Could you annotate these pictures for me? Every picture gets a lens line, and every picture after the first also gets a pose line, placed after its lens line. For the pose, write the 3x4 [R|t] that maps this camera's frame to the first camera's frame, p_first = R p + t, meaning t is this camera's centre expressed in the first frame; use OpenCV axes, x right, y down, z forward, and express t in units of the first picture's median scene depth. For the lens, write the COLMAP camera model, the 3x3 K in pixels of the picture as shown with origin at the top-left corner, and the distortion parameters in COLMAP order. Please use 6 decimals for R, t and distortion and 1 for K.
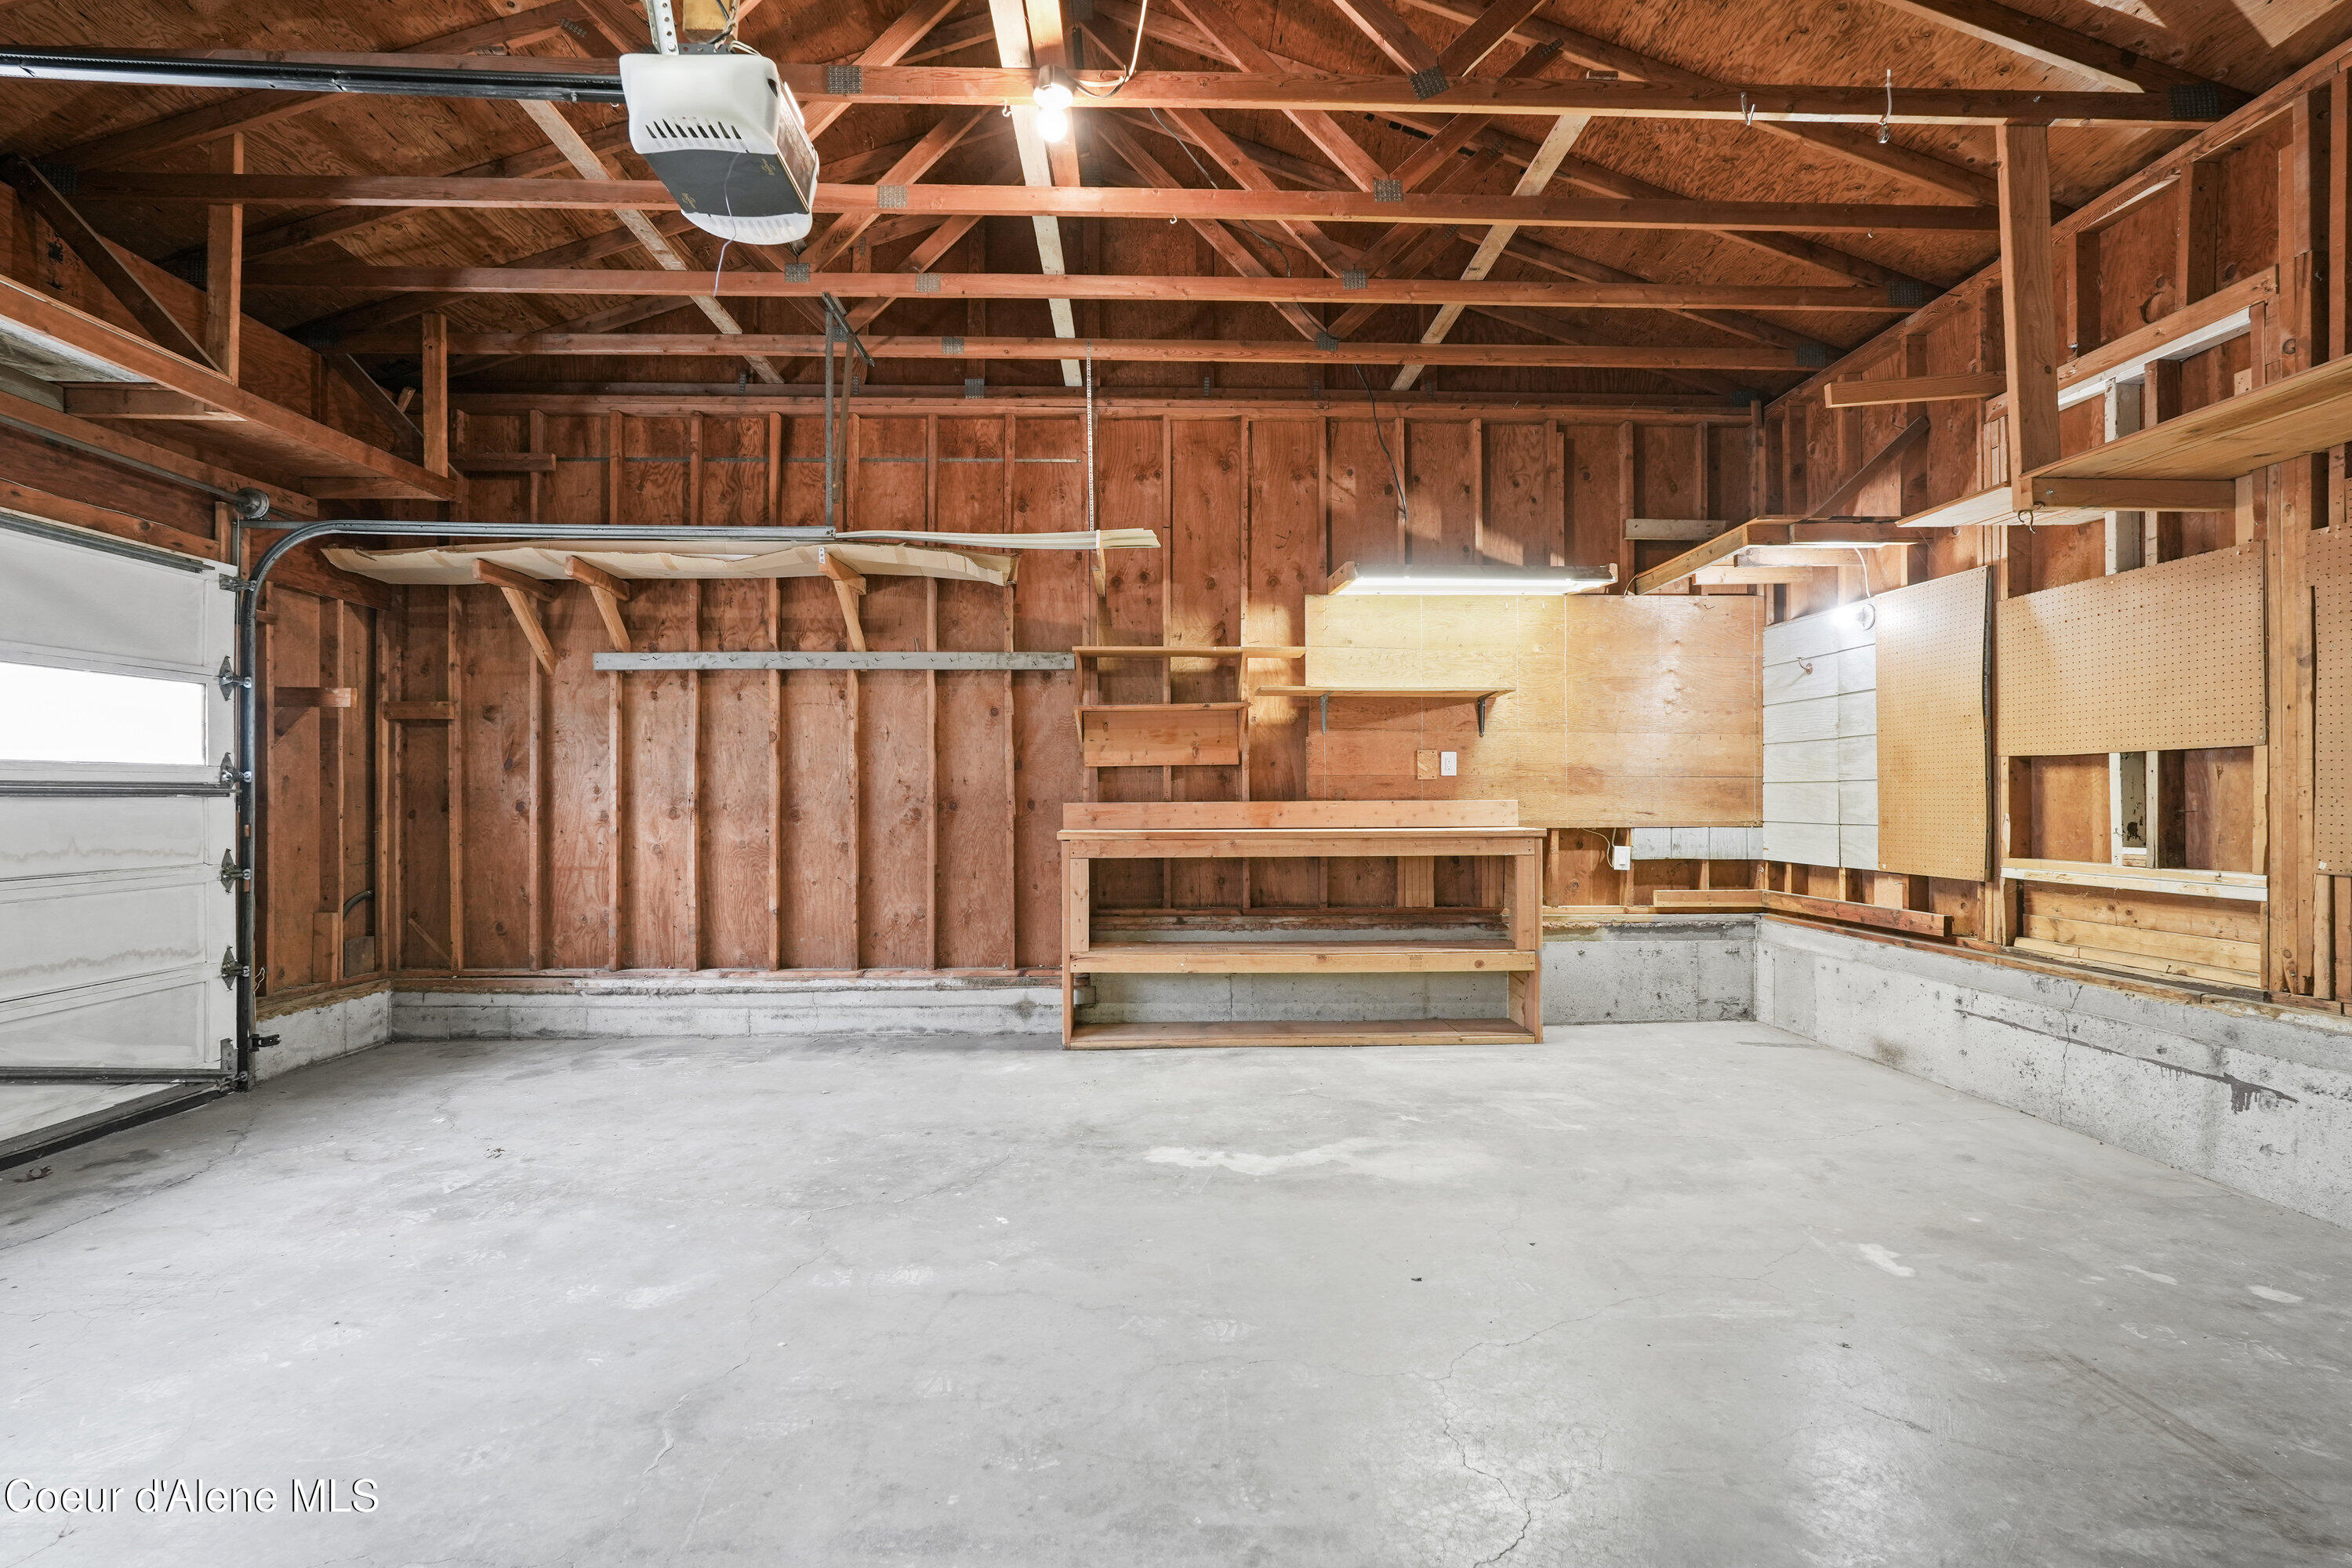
lens RADIAL K [[1032.8, 0, 1161.7], [0, 1032.8, 789.3], [0, 0, 1]] dist [-0.014537, 0.006470]
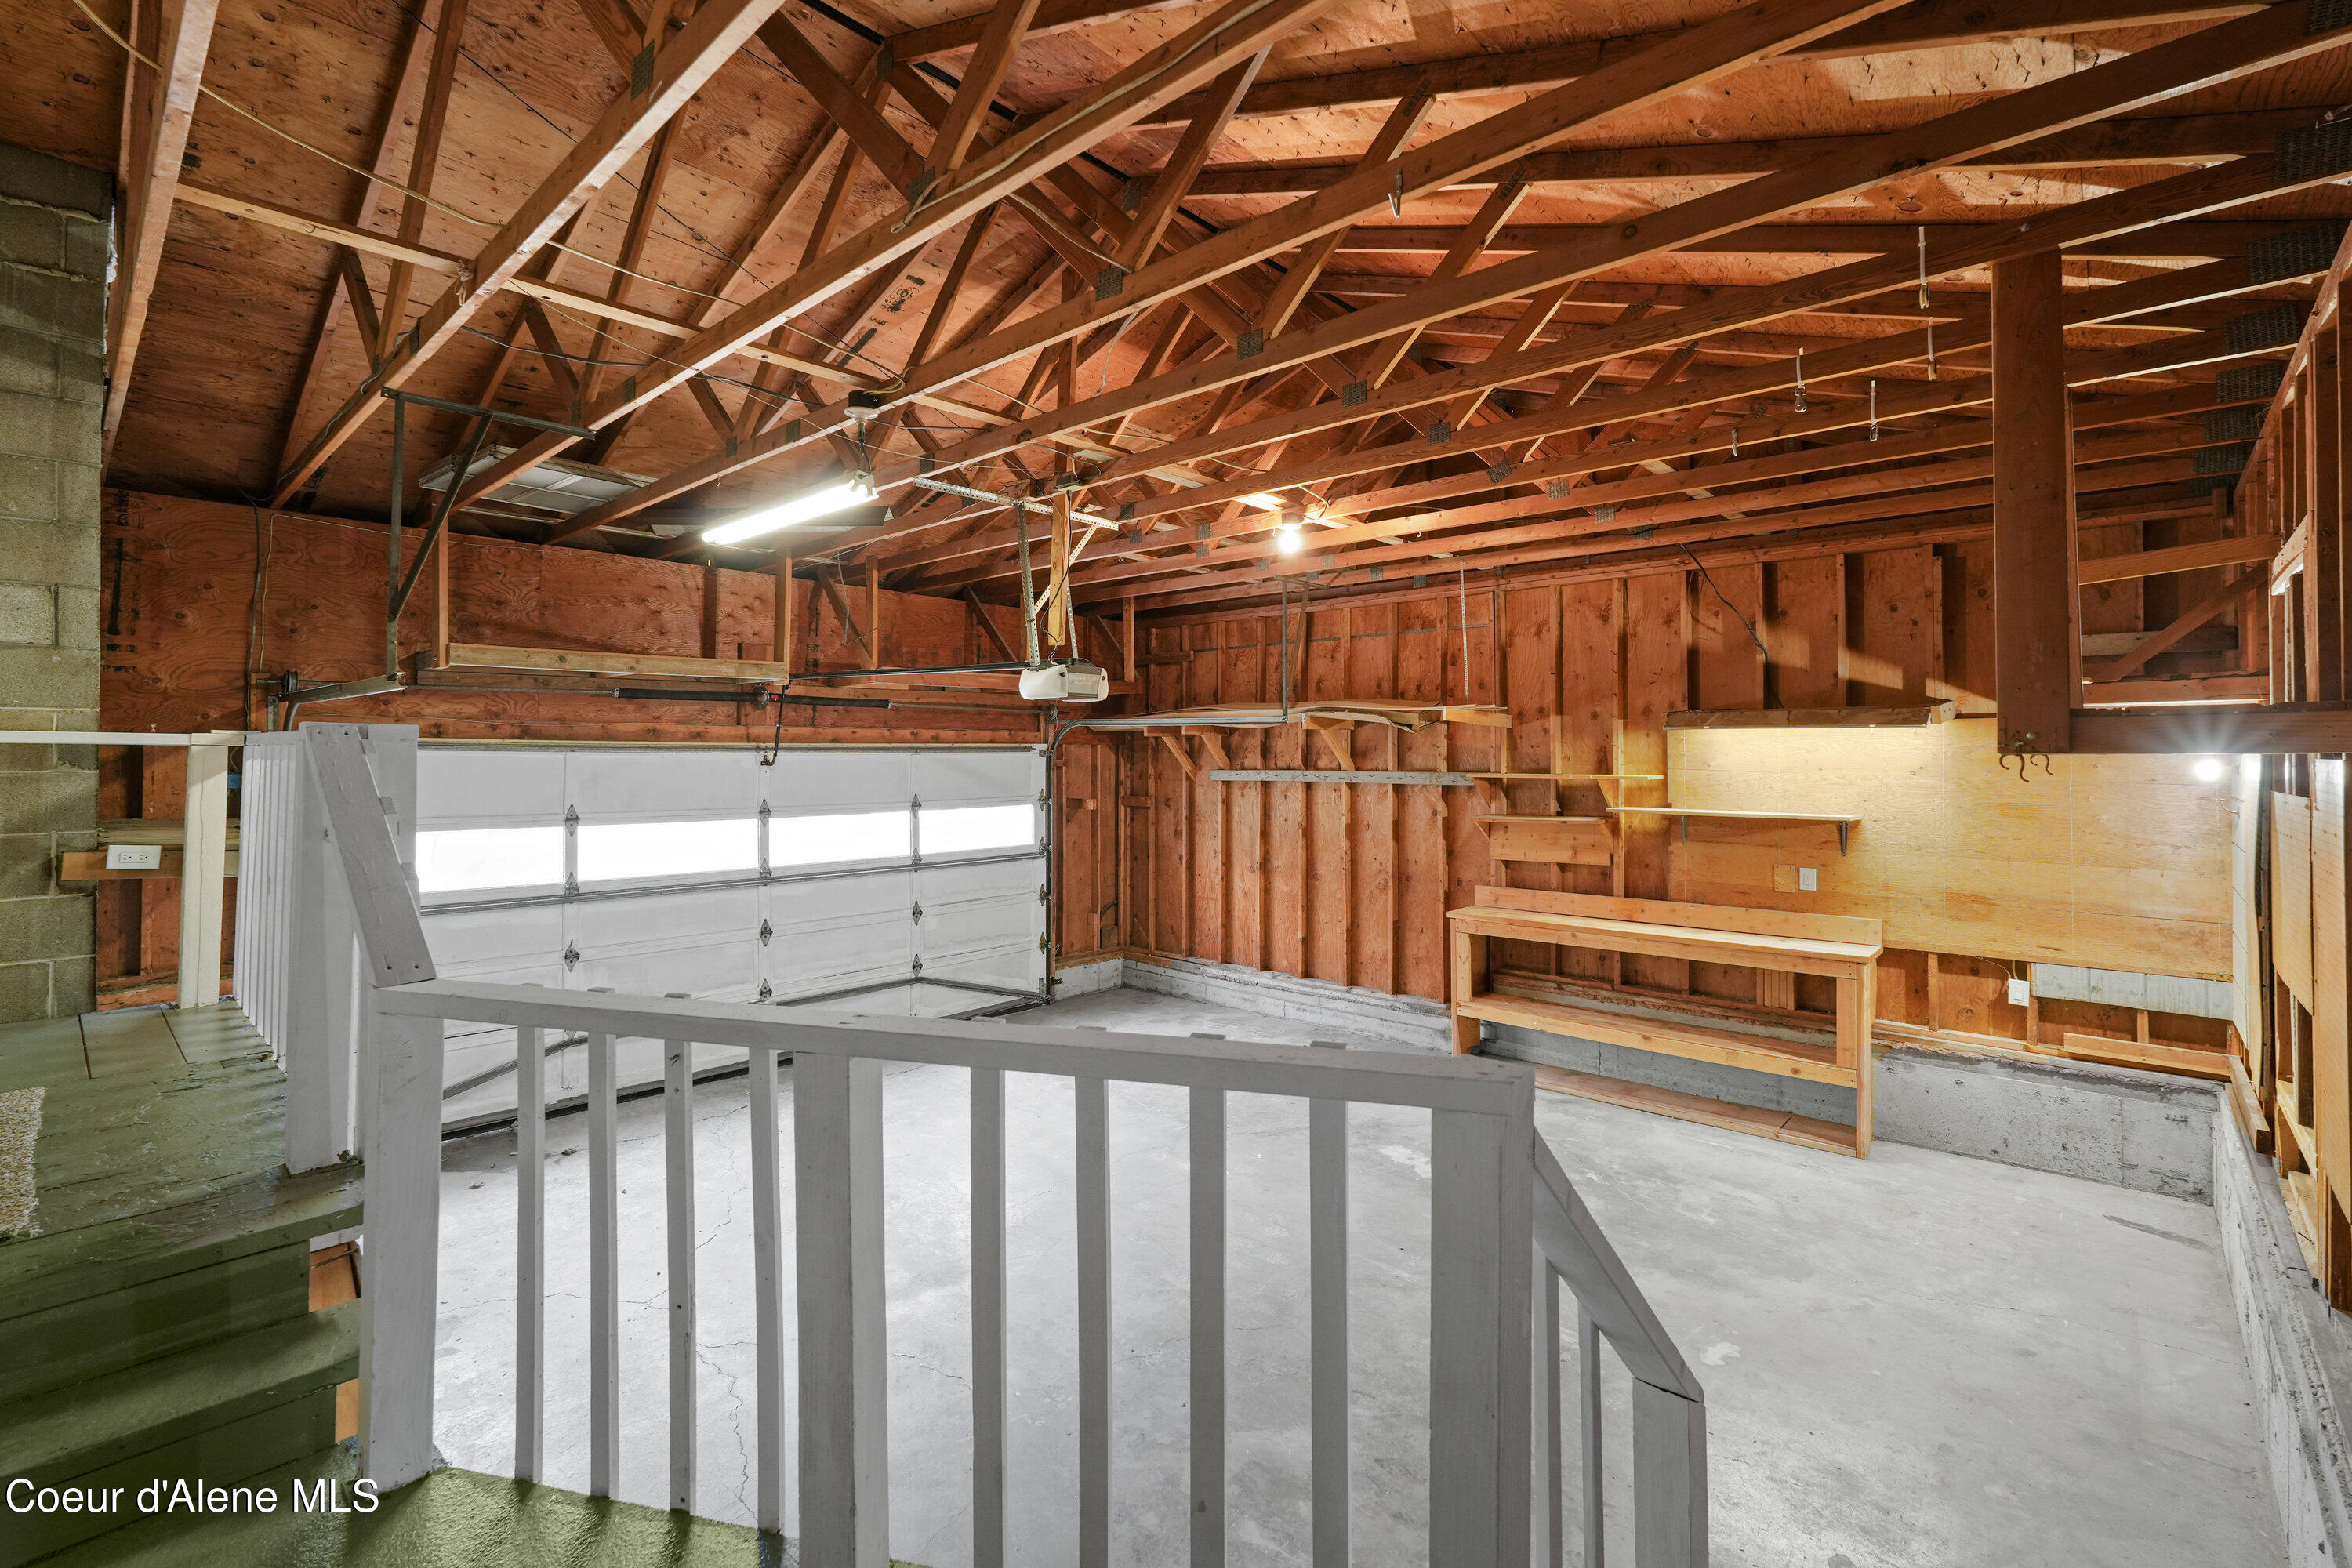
lens RADIAL K [[1032.8, 0, 1196.8], [0, 1032.8, 743.6], [0, 0, 1]] dist [-0.014537, 0.006470]
pose [[0.730751, -0.003016, -0.682637, 0.559331], [0.002040, 0.999995, -0.002234, -0.169865], [0.682641, 0.000240, 0.730754, -0.225217]]
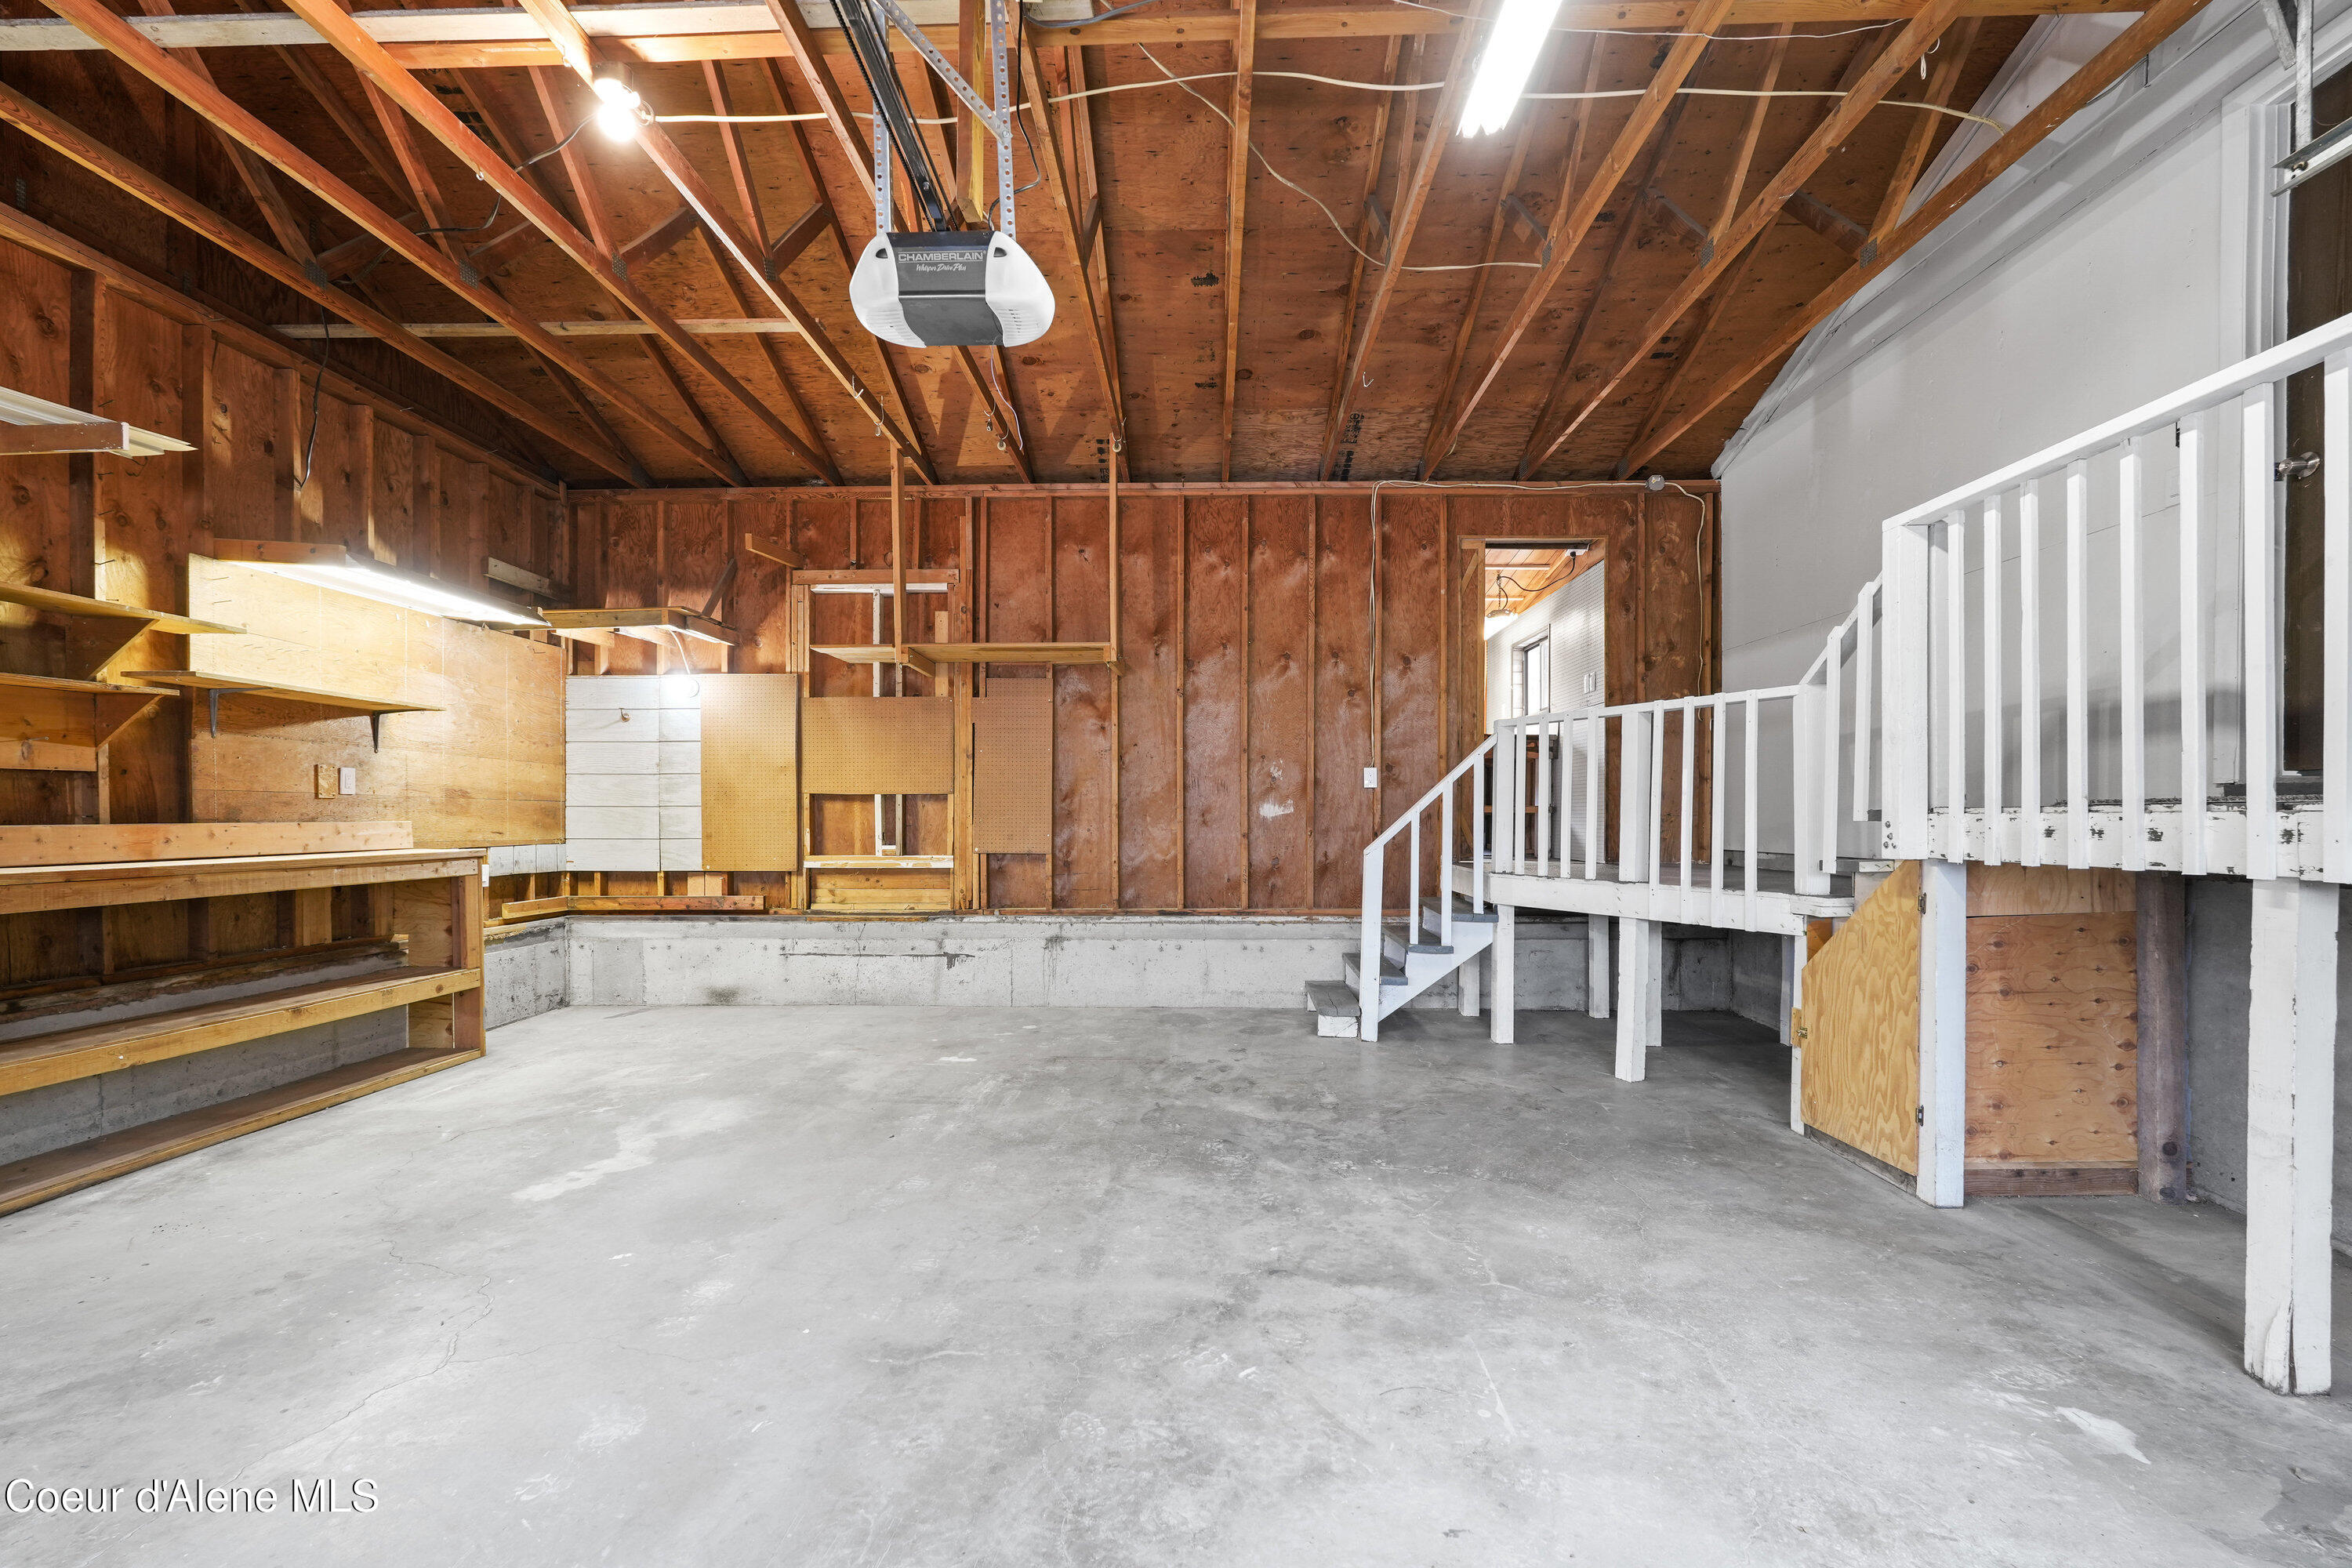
lens RADIAL K [[1032.8, 0, 1164.0], [0, 1032.8, 835.9], [0, 0, 1]] dist [-0.014537, 0.006470]
pose [[0.076828, -0.016045, 0.996915, -0.574519], [-0.008405, 0.999825, 0.016739, 0.002130], [-0.997009, -0.009665, 0.076679, 0.227615]]
